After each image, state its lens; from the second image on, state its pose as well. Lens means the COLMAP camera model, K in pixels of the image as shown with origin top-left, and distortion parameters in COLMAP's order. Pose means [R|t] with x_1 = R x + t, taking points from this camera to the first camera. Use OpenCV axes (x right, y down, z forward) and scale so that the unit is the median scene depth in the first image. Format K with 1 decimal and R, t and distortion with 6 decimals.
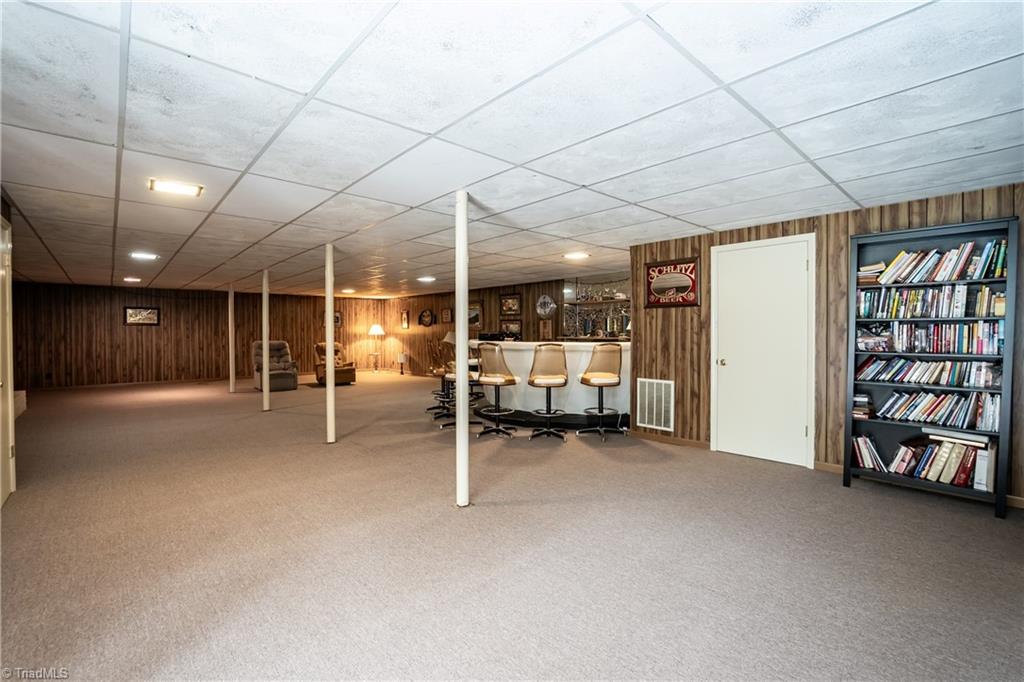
lens RADIAL K [[448.5, 0, 489.2], [0, 448.5, 337.5], [0, 0, 1]] dist [-0.014659, 0.000035]
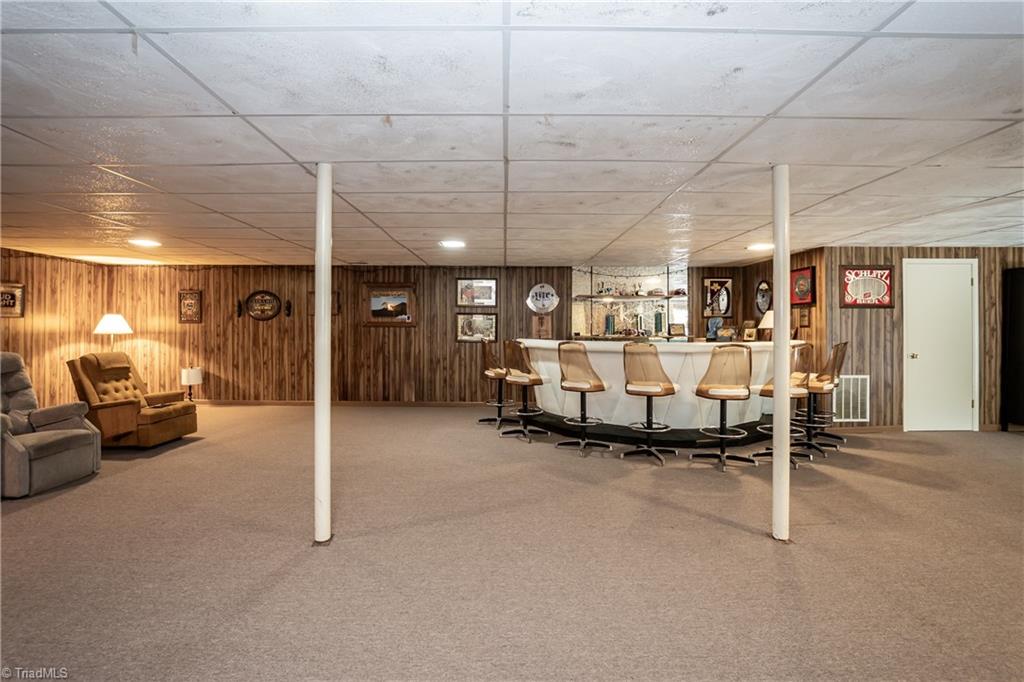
lens RADIAL K [[449.2, 0, 507.7], [0, 449.2, 326.9], [0, 0, 1]] dist [-0.001257, -0.000055]
pose [[0.647094, 0.010638, 0.762336, -1.004900], [0.006106, 0.999798, -0.019135, -0.005858], [-0.762386, 0.017037, 0.646899, 0.962320]]
